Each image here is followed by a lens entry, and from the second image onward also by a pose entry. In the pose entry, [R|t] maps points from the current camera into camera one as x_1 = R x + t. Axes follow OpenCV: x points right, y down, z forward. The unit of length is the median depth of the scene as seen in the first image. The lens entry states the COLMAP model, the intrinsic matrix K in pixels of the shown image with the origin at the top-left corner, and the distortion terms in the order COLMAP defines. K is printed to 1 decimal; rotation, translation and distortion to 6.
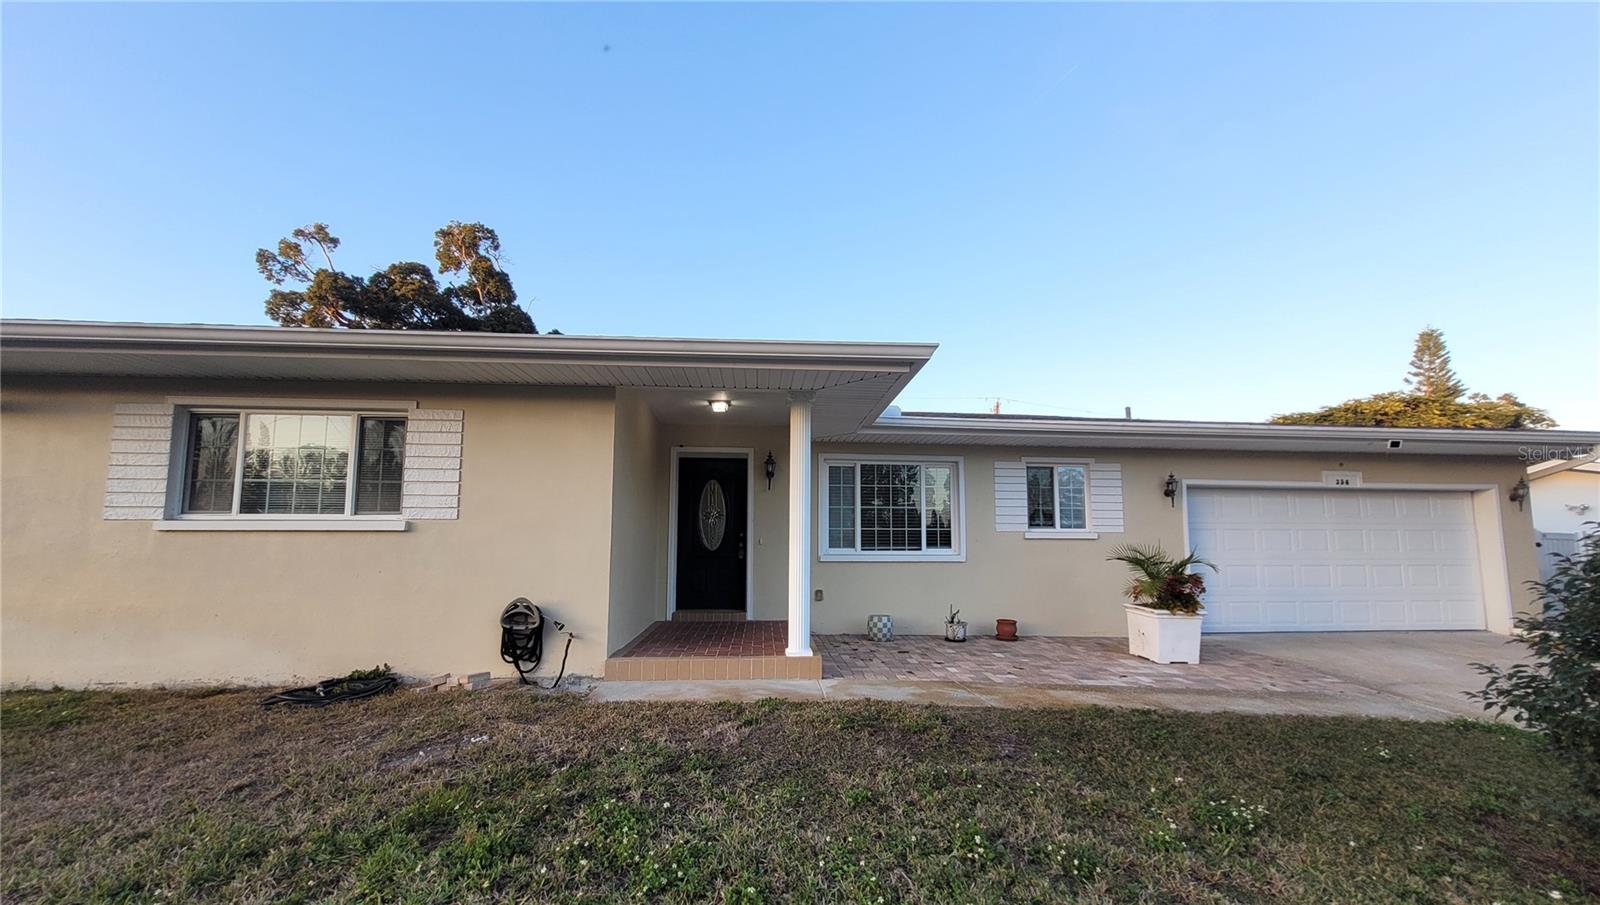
lens RADIAL K [[606.2, 0, 831.6], [0, 606.2, 482.1], [0, 0, 1]] dist [0.001873, 0.000068]
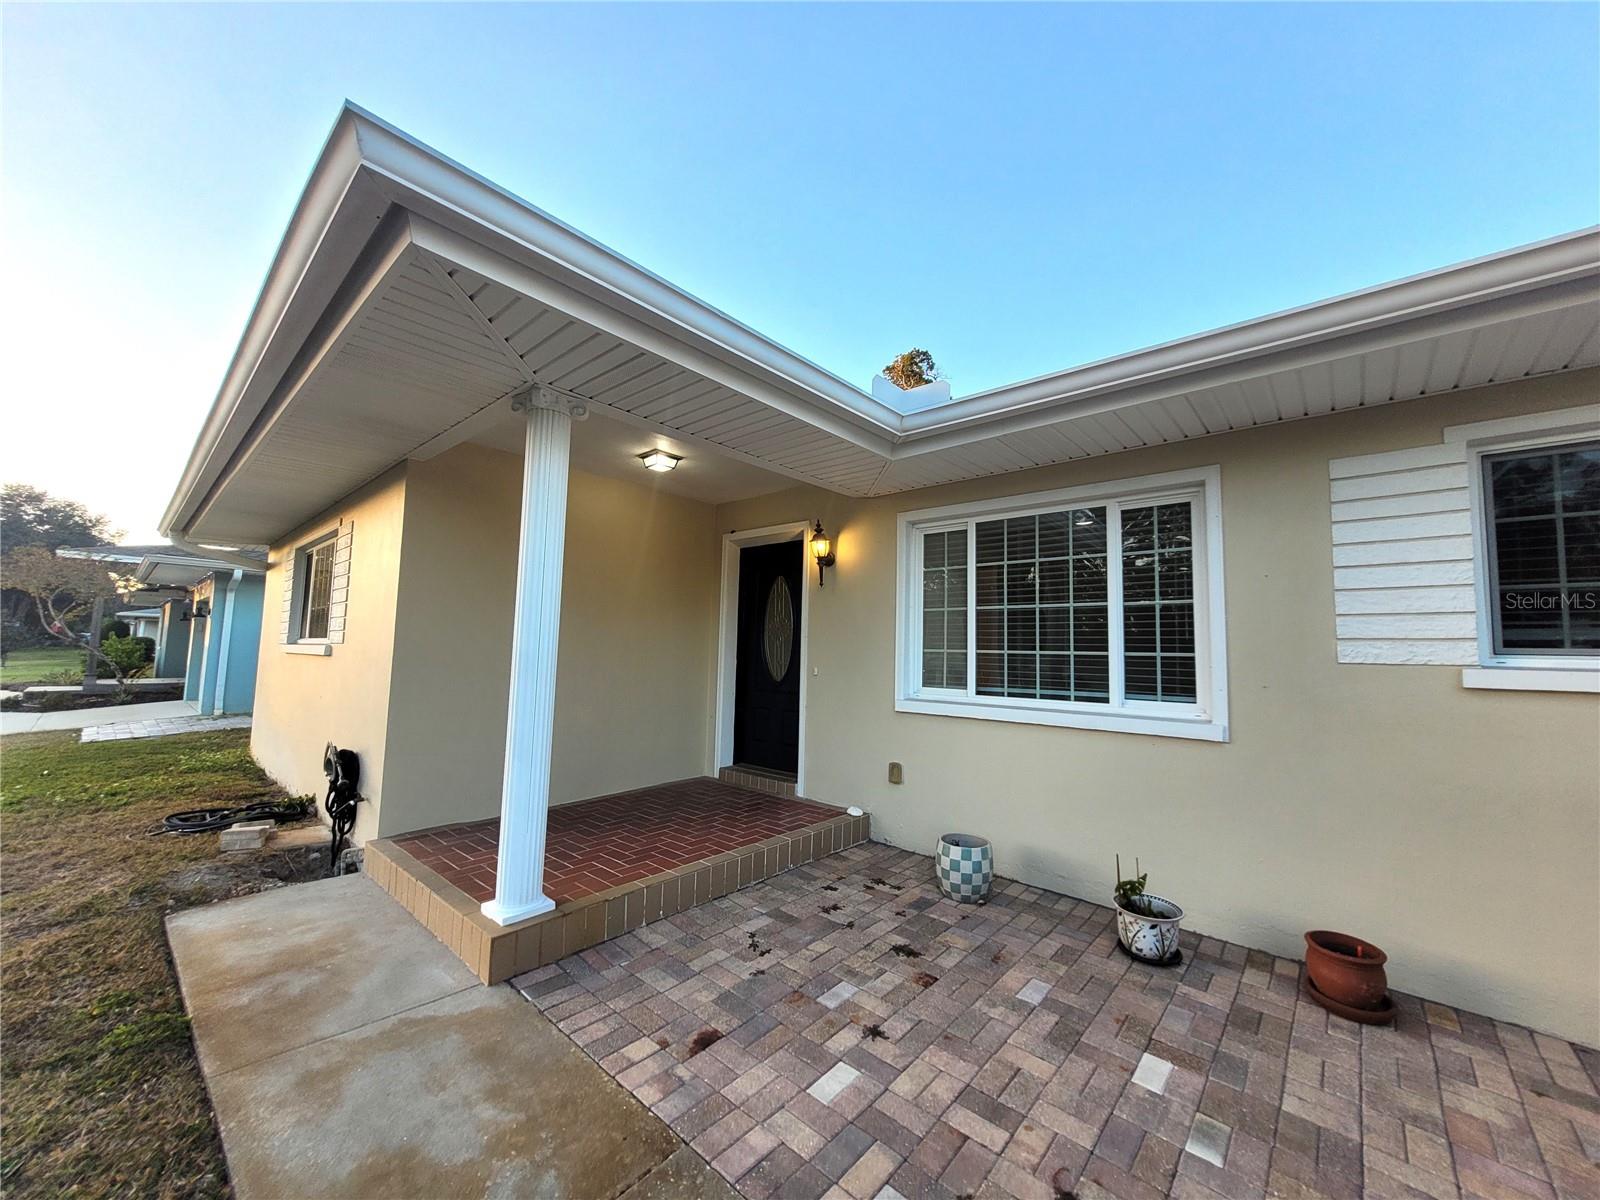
lens RADIAL K [[628.1, 0, 800.0], [0, 628.1, 600.0], [0, 0, 1]] dist [-0.001434, -0.000173]
pose [[0.684170, -0.049115, -0.727667, 0.318757], [0.062434, 0.998012, -0.008661, 0.029256], [0.726645, -0.039505, 0.685876, 0.524082]]
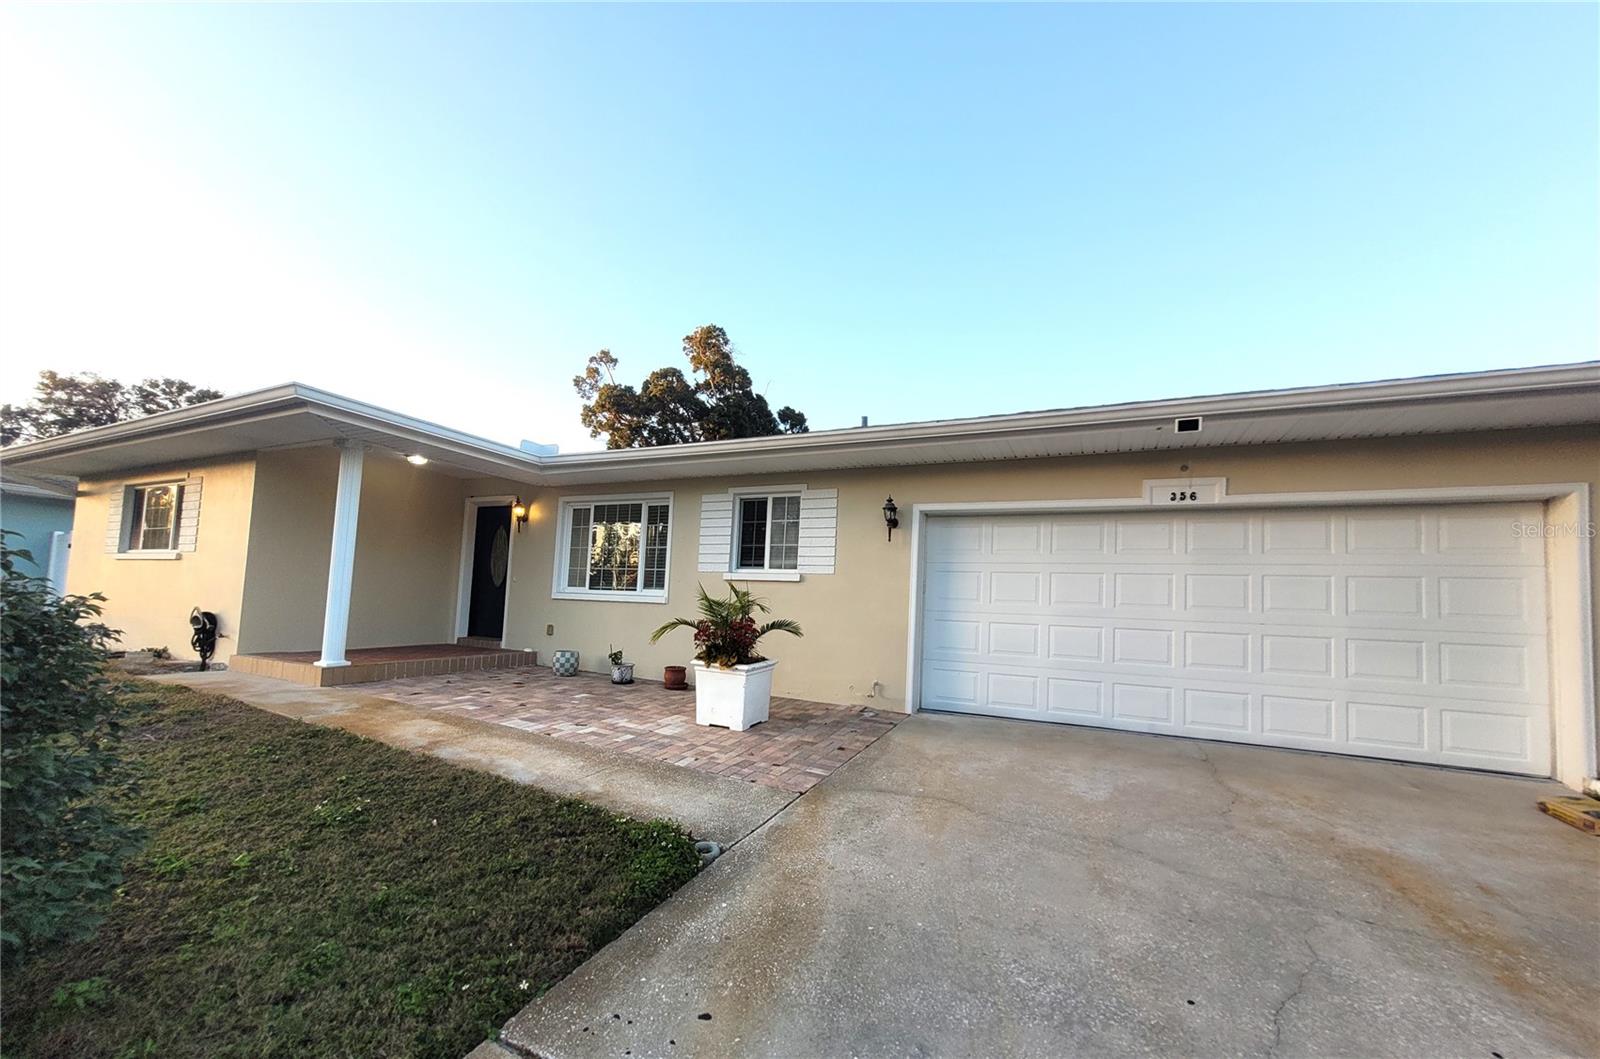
lens RADIAL K [[604.6, 0, 798.9], [0, 604.6, 568.3], [0, 0, 1]] dist [-0.000277, -0.000132]
pose [[0.870005, 0.001343, -0.493041, 0.834011], [0.017658, 0.999270, 0.033880, 0.047030], [0.492727, -0.038182, 0.869346, 0.276539]]
